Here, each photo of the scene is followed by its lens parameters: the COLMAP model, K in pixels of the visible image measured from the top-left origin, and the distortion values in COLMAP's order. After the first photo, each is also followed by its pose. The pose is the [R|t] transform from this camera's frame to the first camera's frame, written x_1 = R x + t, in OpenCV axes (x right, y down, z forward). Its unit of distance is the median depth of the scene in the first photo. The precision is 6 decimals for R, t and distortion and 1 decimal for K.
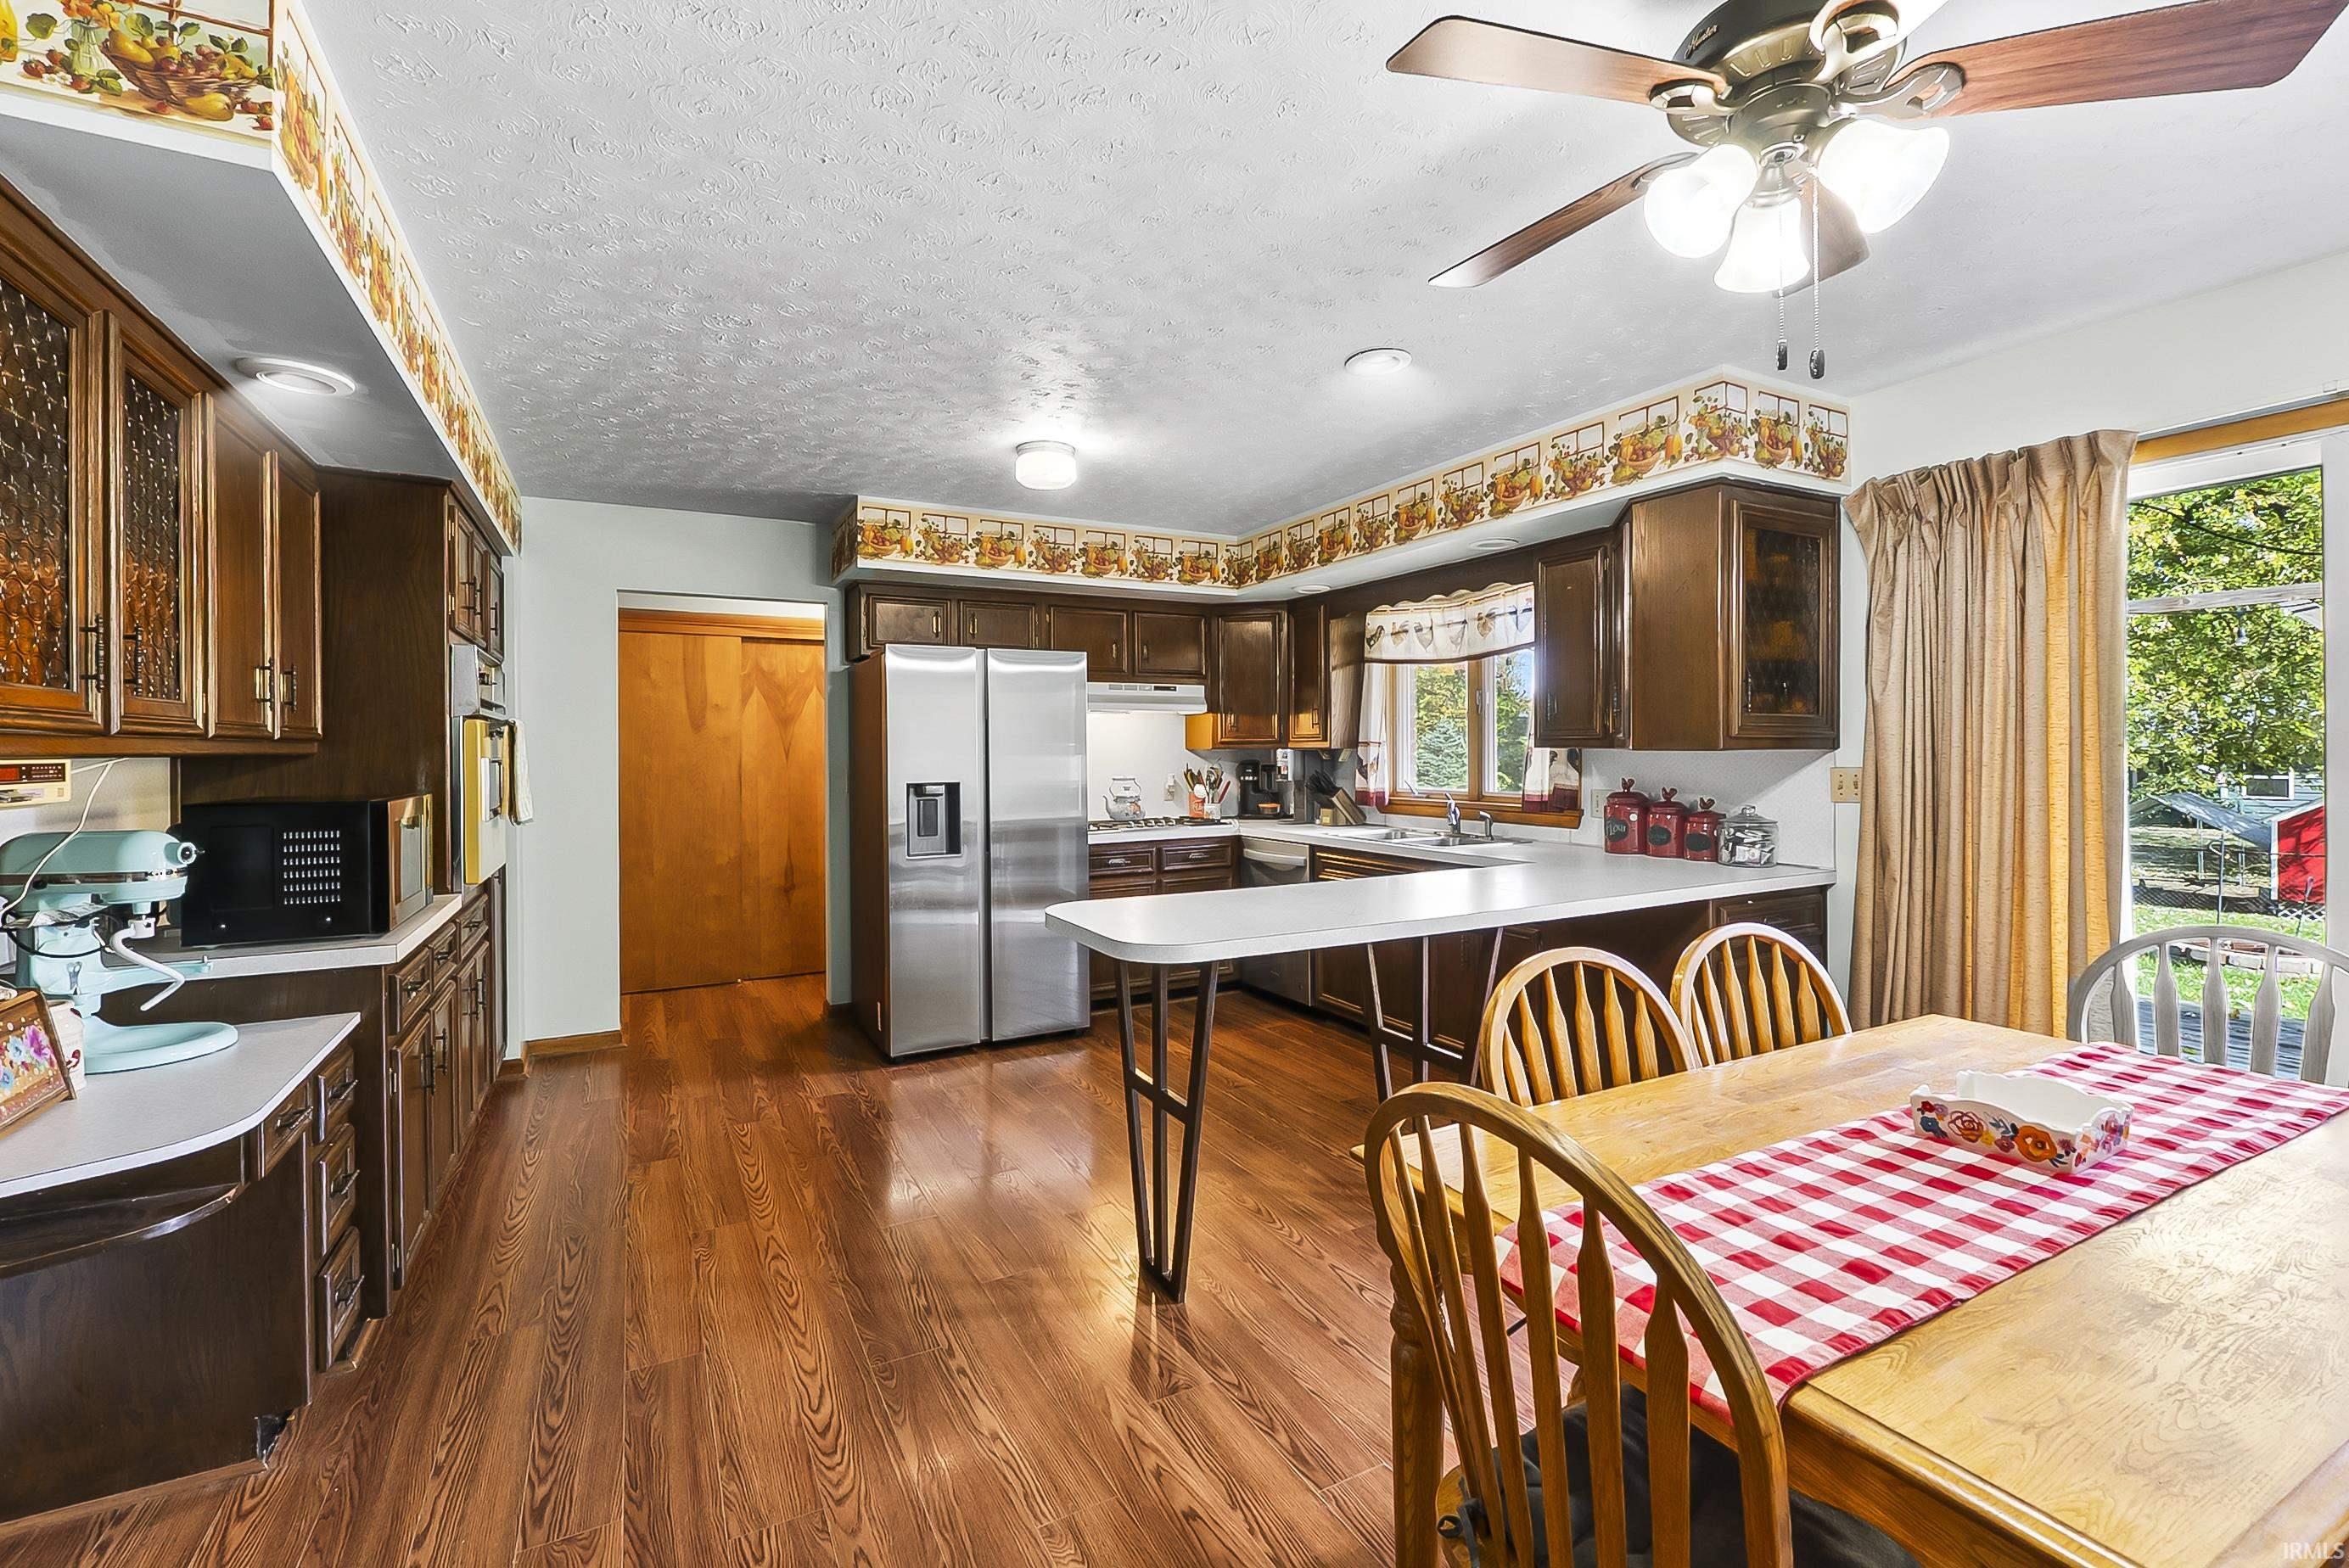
lens RADIAL K [[1011.2, 0, 1171.5], [0, 1011.2, 751.7], [0, 0, 1]] dist [-0.000560, 0.000277]
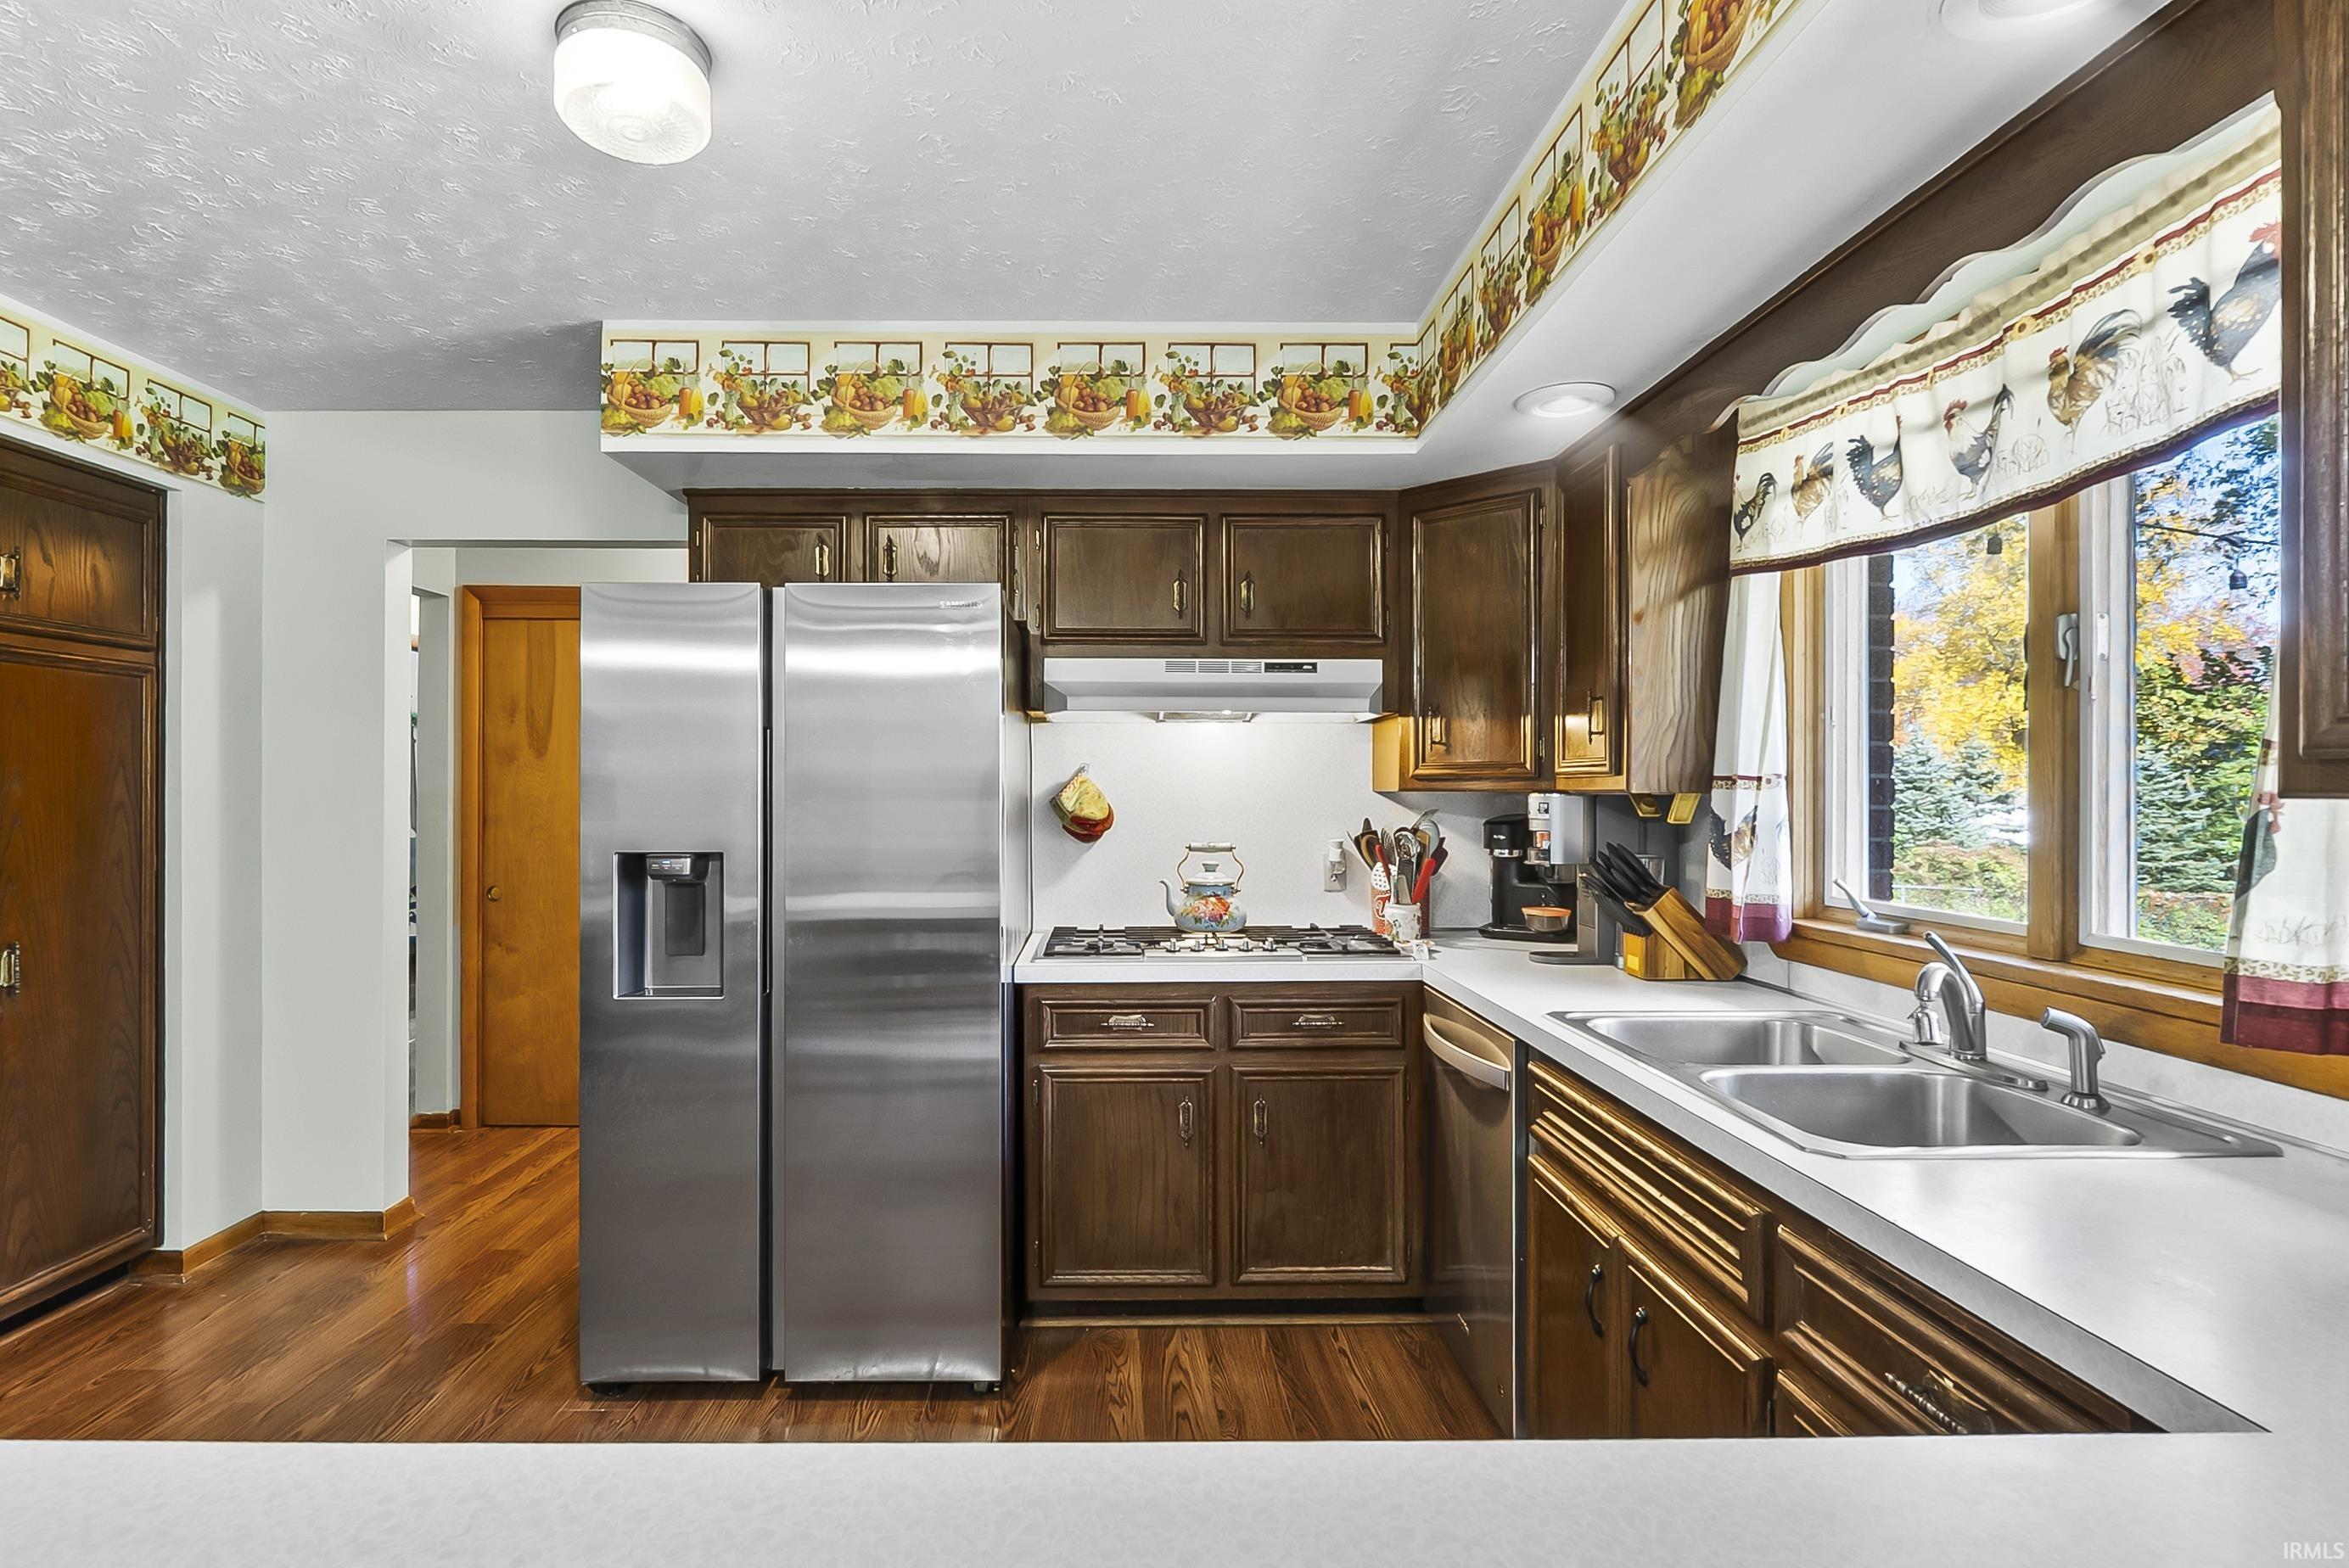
lens RADIAL K [[1138.3, 0, 1113.1], [0, 1138.3, 787.9], [0, 0, 1]] dist [-0.001752, -0.000340]
pose [[0.884826, 0.006792, -0.465871, 0.188841], [-0.008762, 0.999959, -0.002062, -0.001919], [0.465838, 0.005906, 0.884850, 0.500613]]
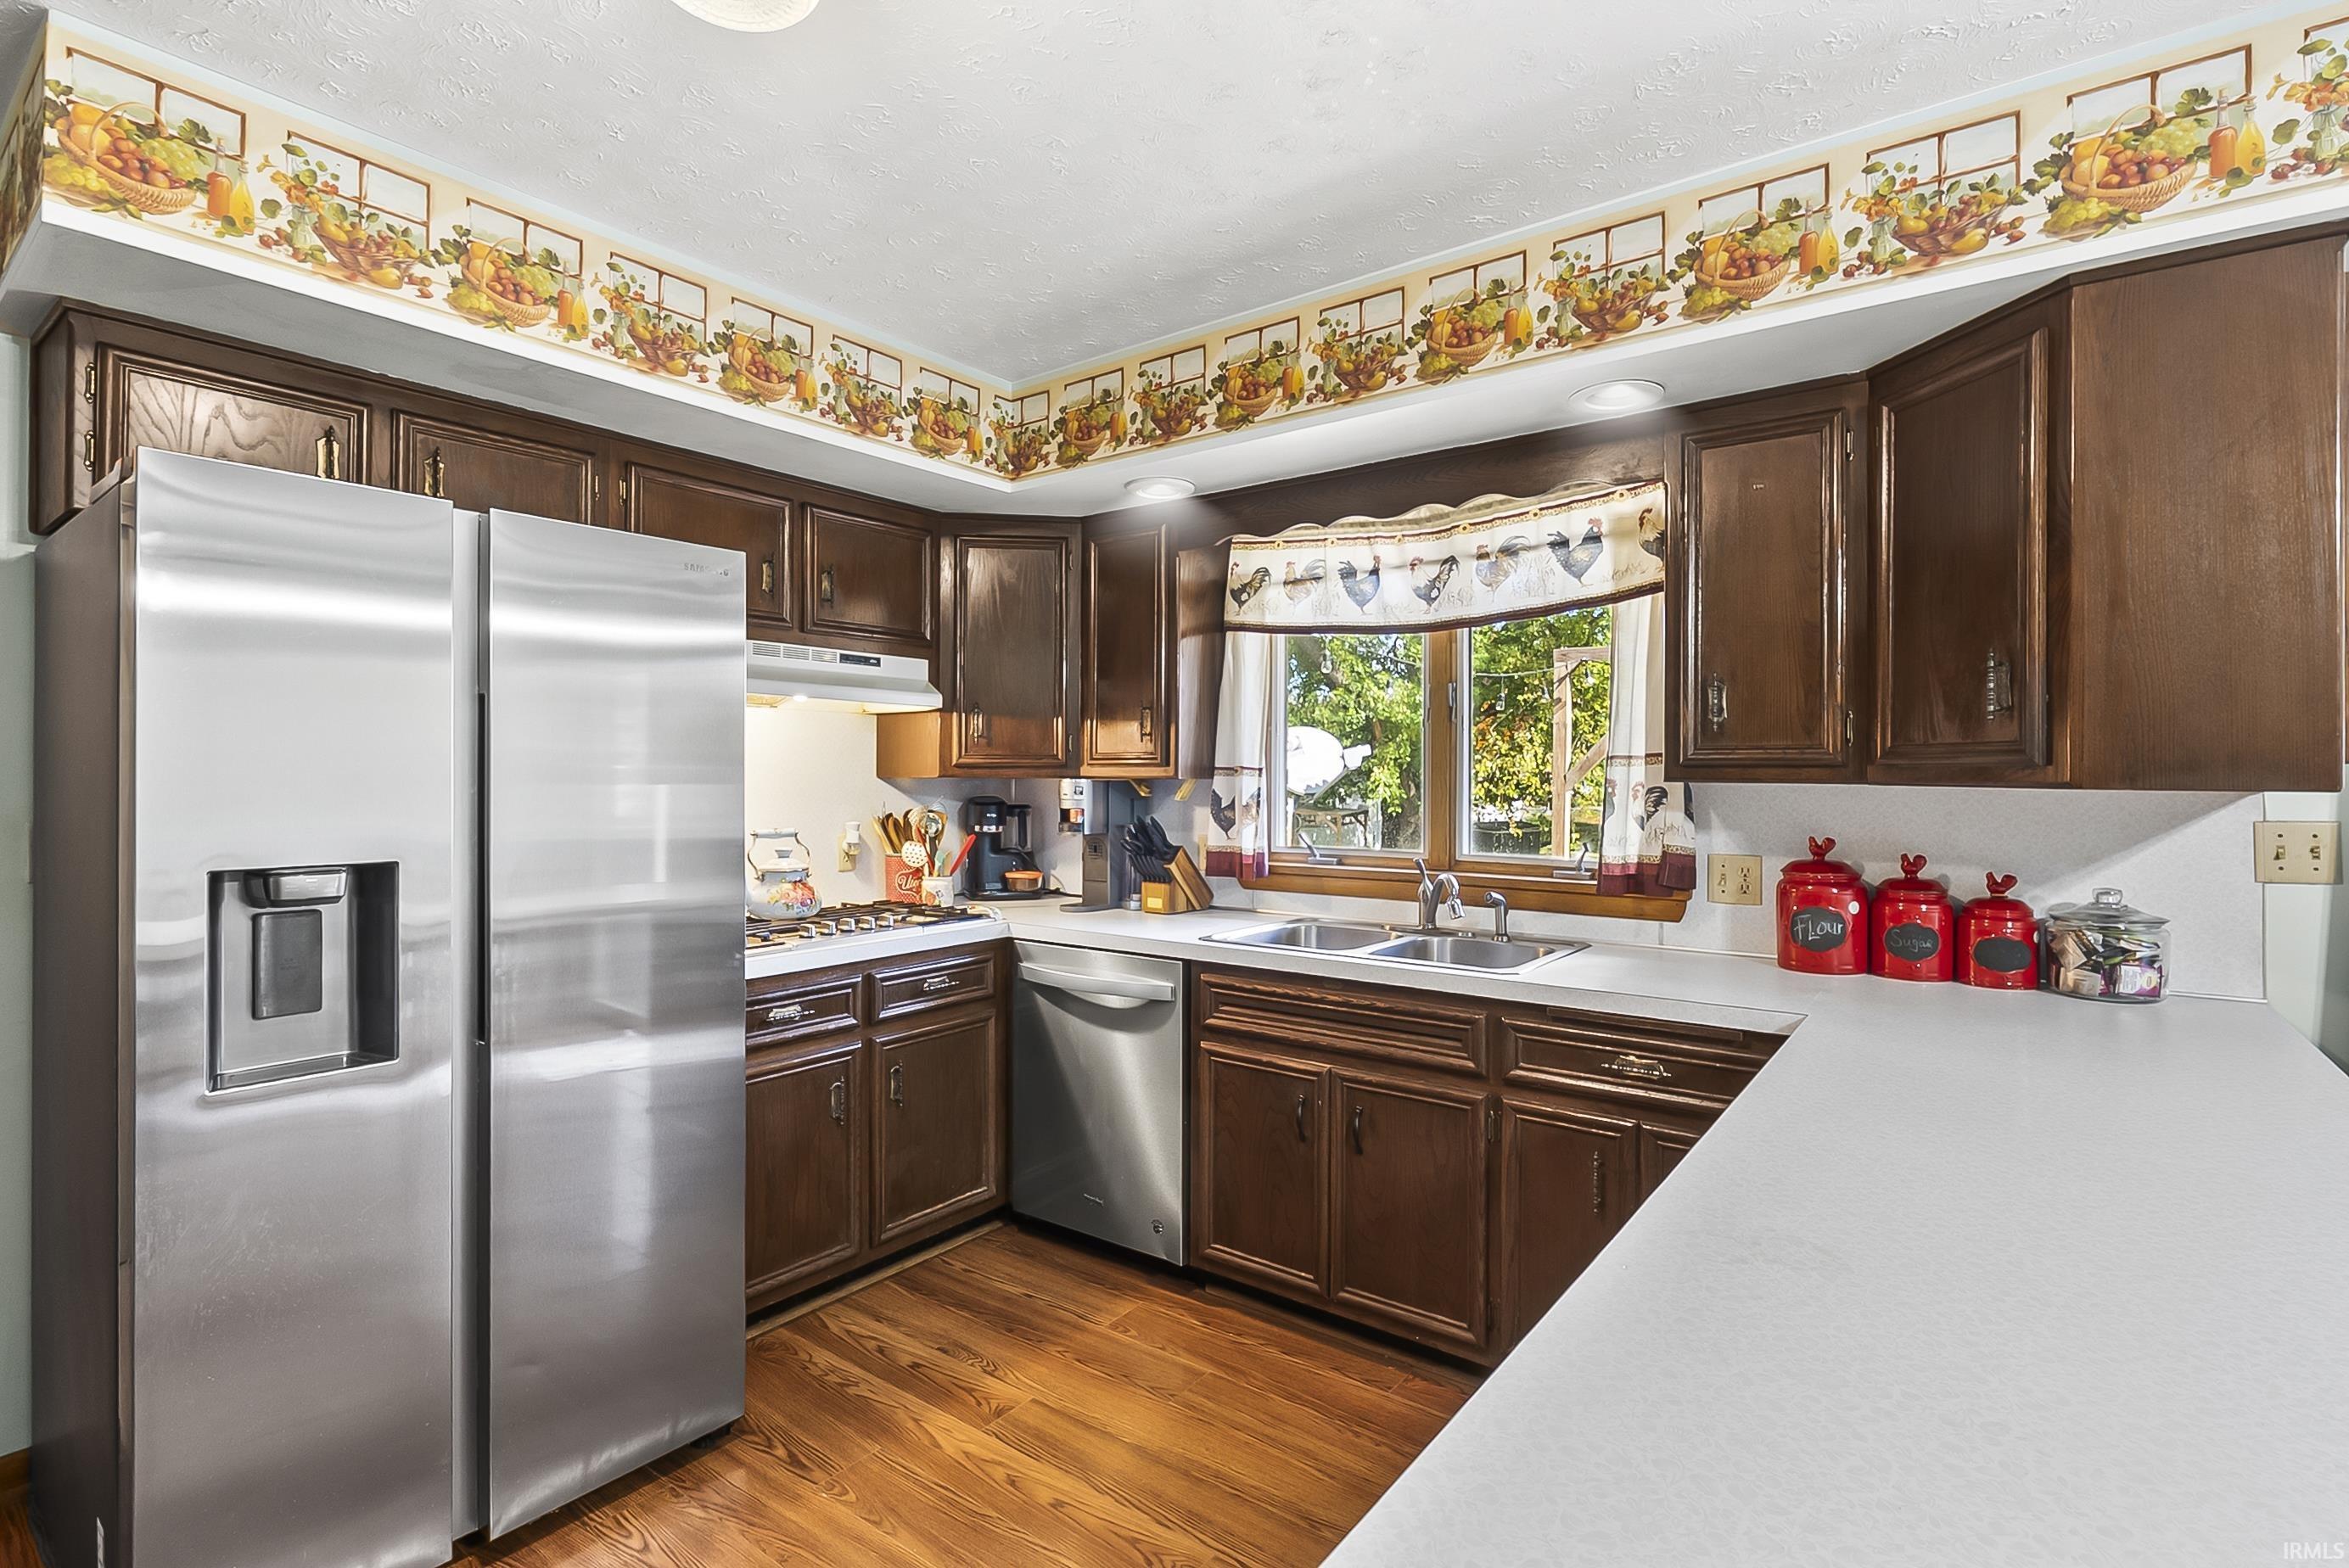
lens RADIAL K [[1108.6, 0, 1172.1], [0, 1108.6, 770.3], [0, 0, 1]] dist [-0.002455, -0.000667]
pose [[0.910813, 0.011932, 0.412647, -0.101748], [-0.008056, 0.999906, -0.011132, -0.000558], [-0.412741, 0.006814, 0.910823, 0.441128]]
